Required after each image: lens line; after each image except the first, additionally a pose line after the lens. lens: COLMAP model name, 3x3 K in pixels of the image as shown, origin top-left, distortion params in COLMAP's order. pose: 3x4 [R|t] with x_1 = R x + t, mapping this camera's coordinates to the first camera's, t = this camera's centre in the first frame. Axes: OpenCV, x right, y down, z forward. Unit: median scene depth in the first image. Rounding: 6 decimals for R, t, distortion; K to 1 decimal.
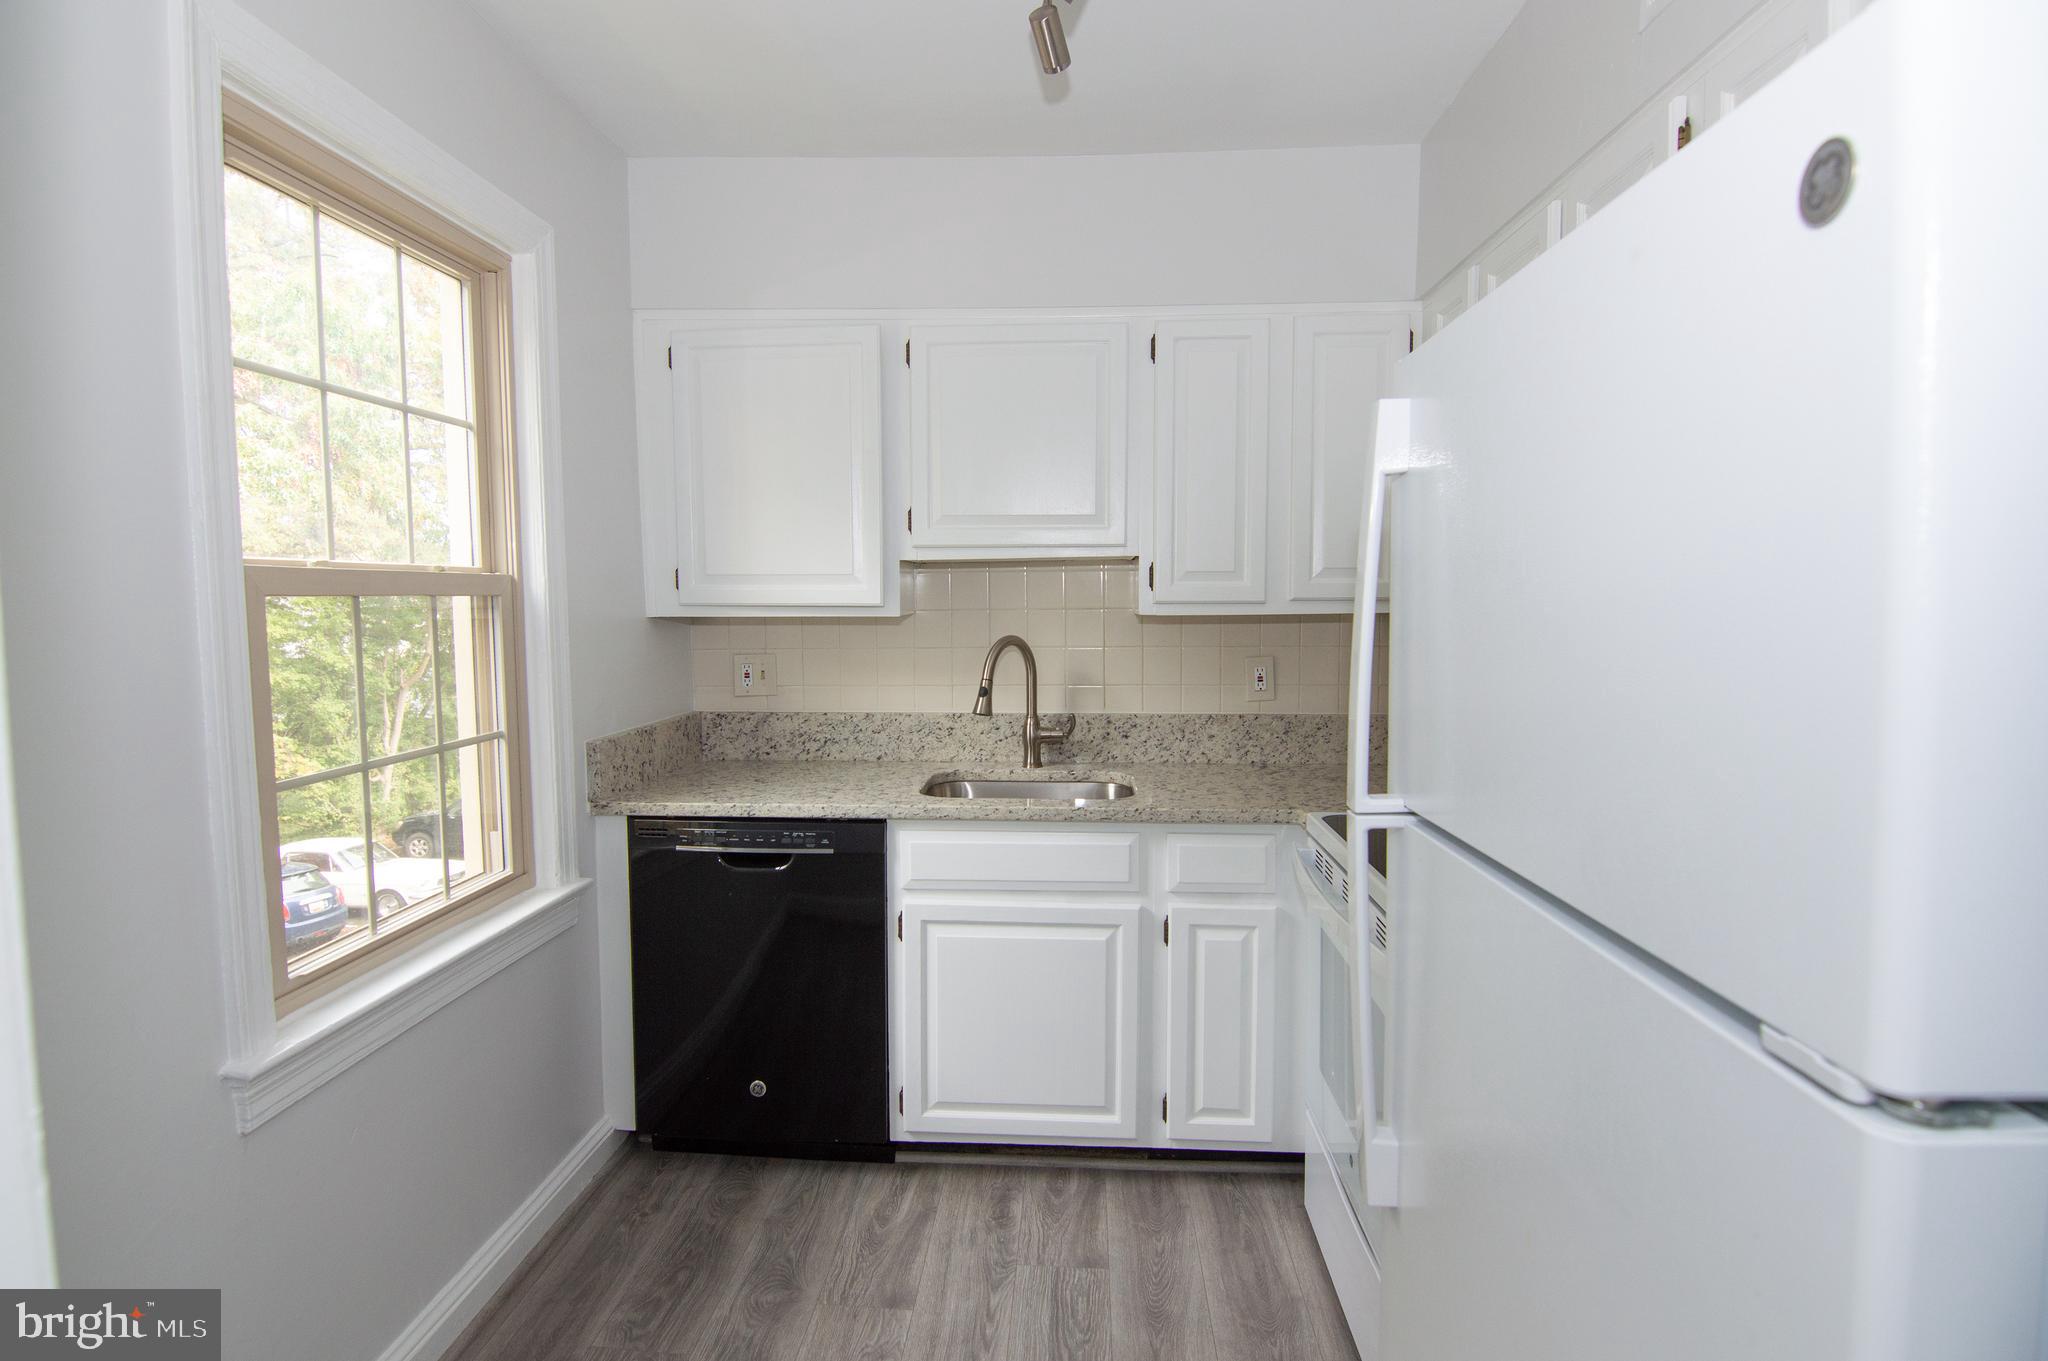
lens RADIAL K [[1033.2, 0, 1025.5], [0, 1033.2, 669.8], [0, 0, 1]] dist [0.001355, -0.016461]
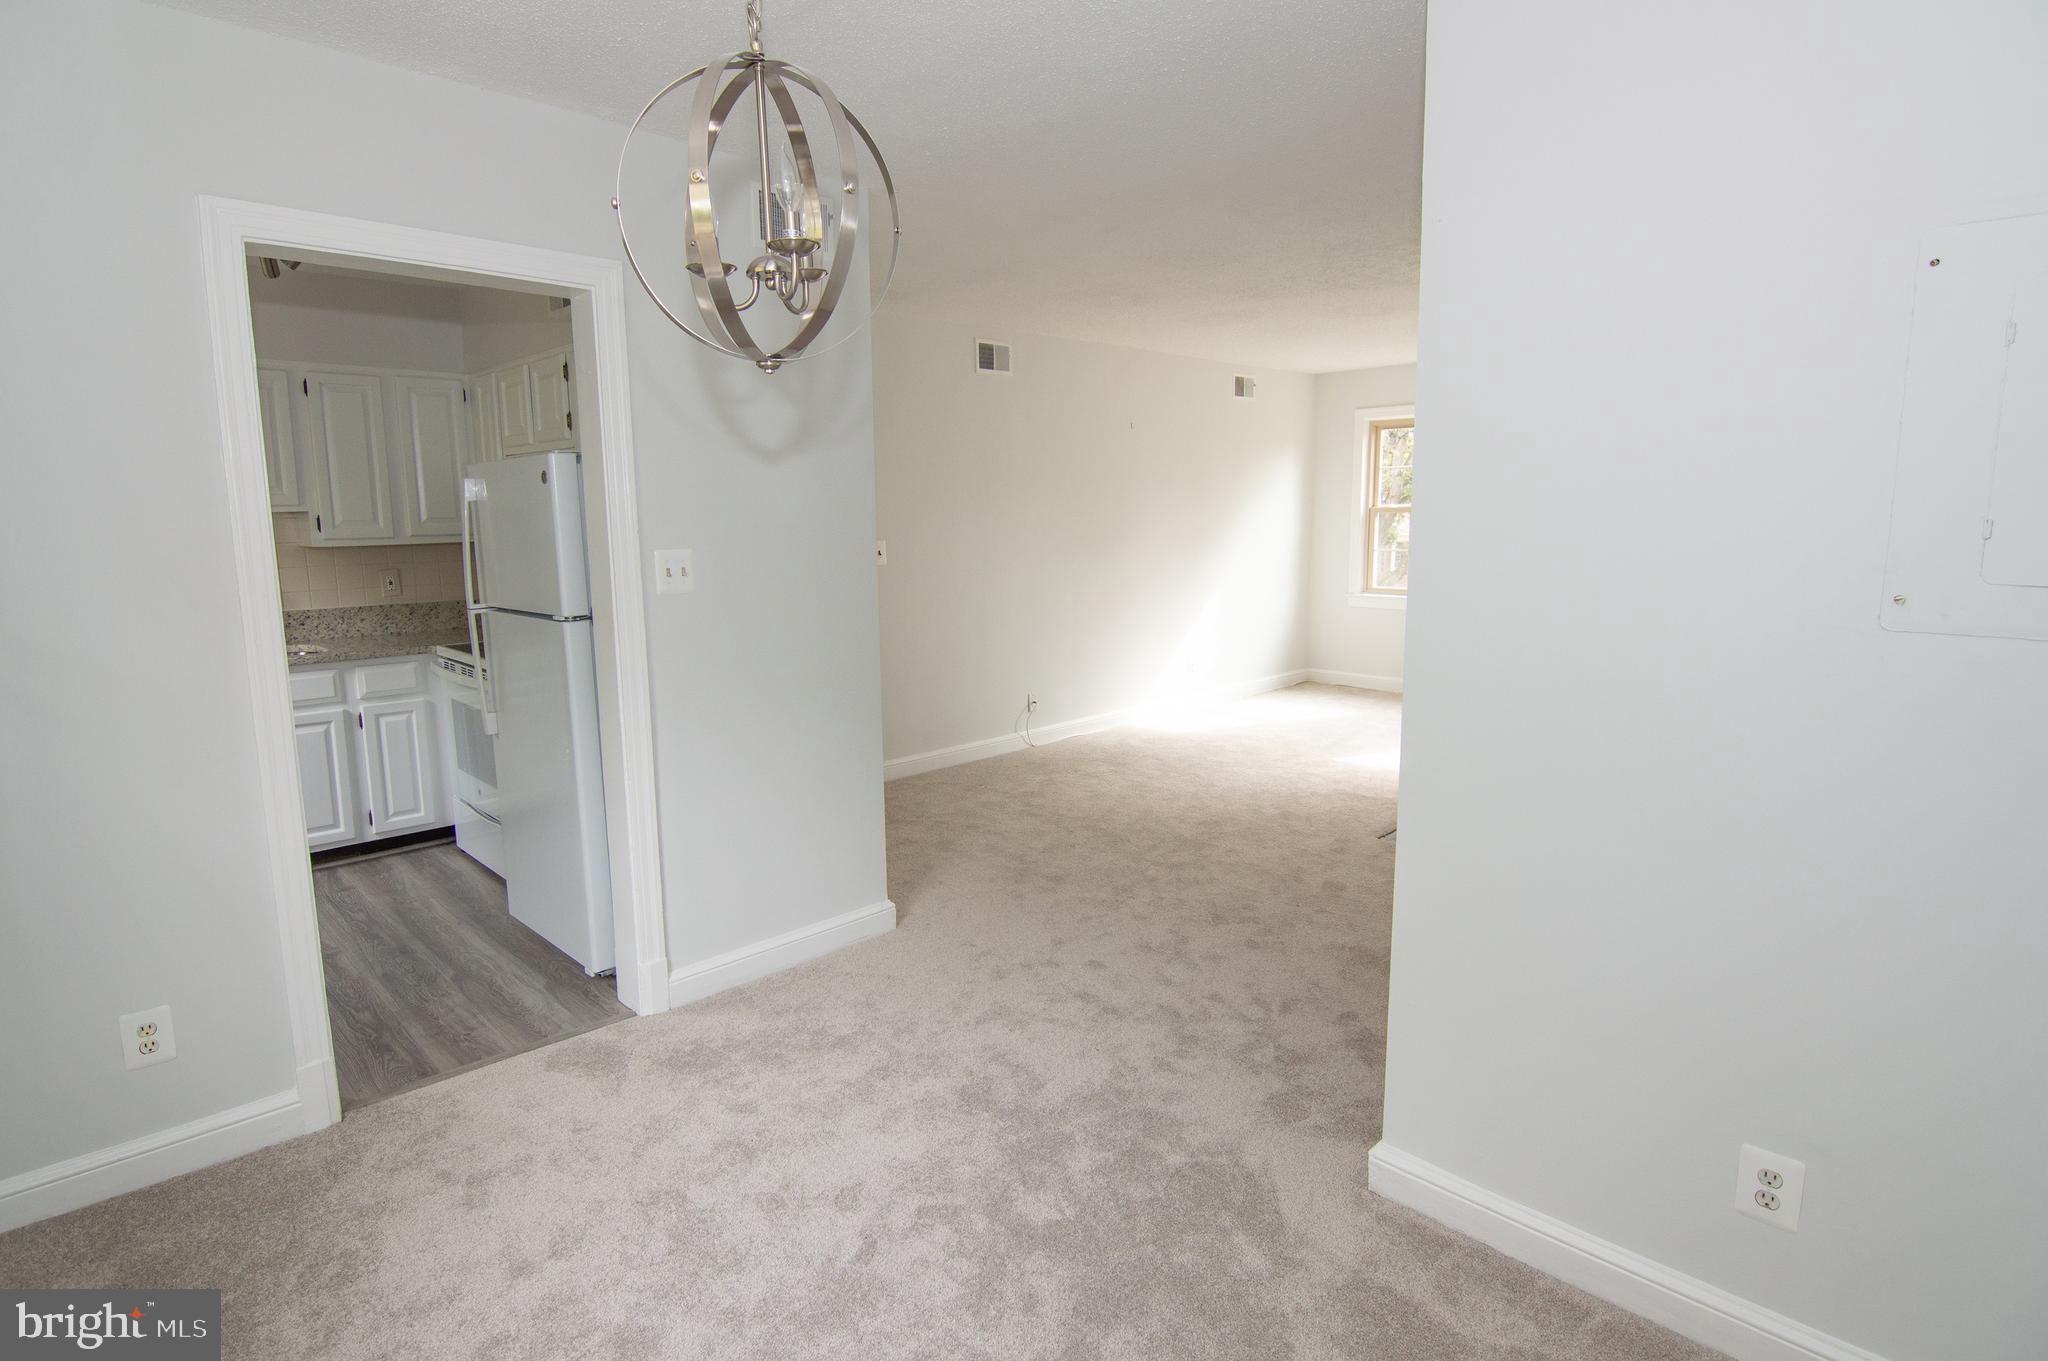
lens RADIAL K [[1076.0, 0, 1020.4], [0, 1076.0, 657.4], [0, 0, 1]] dist [-0.031021, -0.000402]
pose [[0.678621, -0.109062, 0.726346, -0.380424], [0.059910, 0.993838, 0.093253, 0.032751], [-0.732041, -0.019768, 0.680974, -1.011405]]
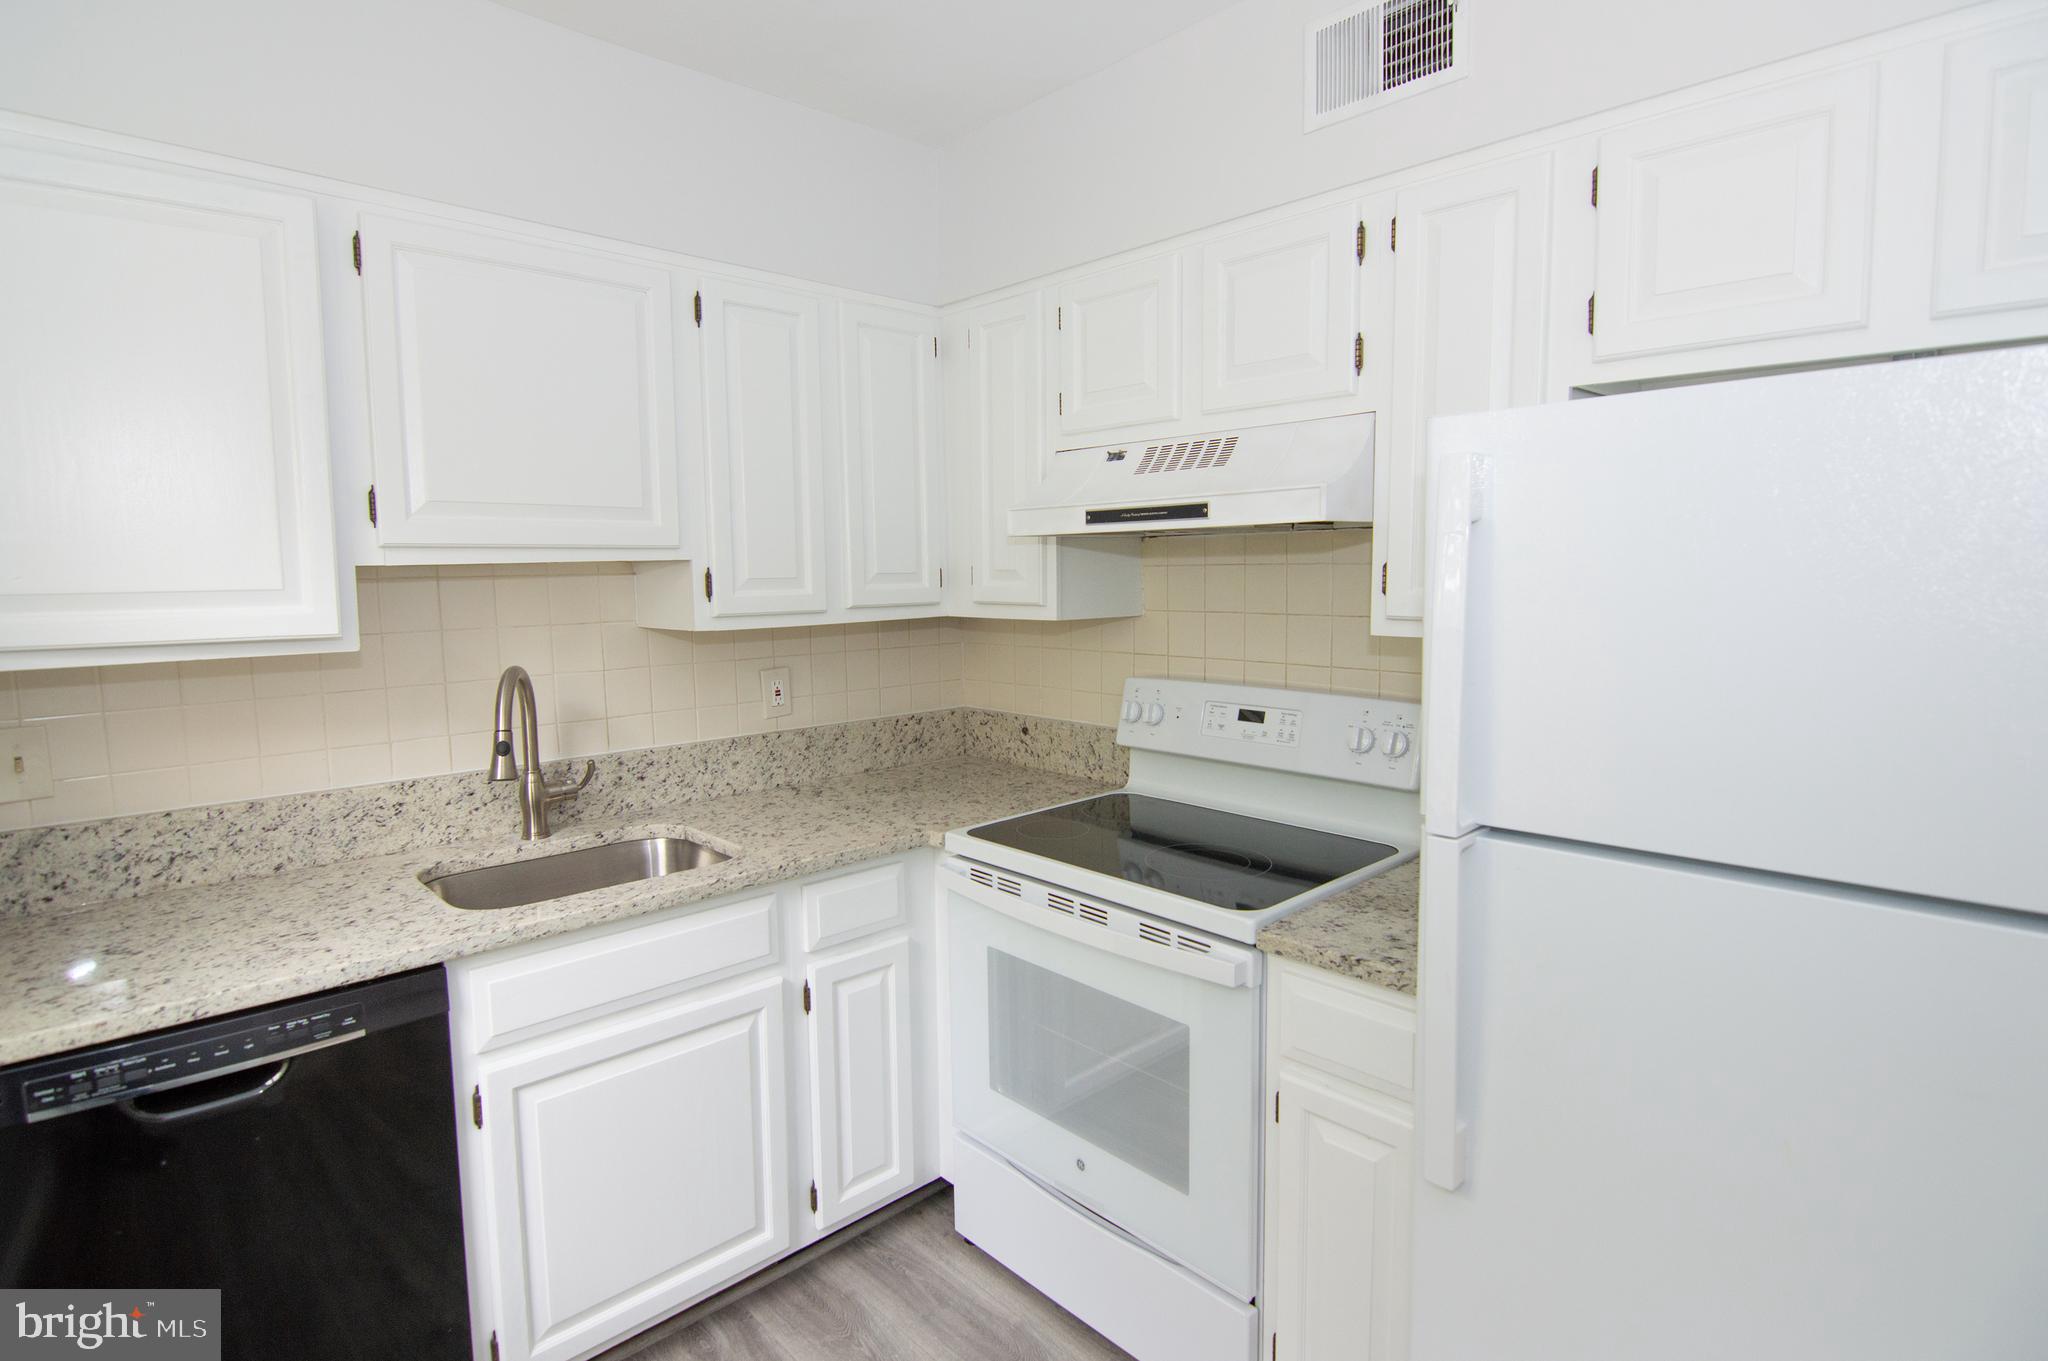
lens RADIAL K [[1033.2, 0, 1025.5], [0, 1033.2, 669.8], [0, 0, 1]] dist [0.001355, -0.016461]
pose [[0.691878, -0.075571, 0.718049, -0.304257], [0.059540, 0.997092, 0.047569, -0.046380], [-0.719555, 0.009841, 0.694365, 0.238134]]
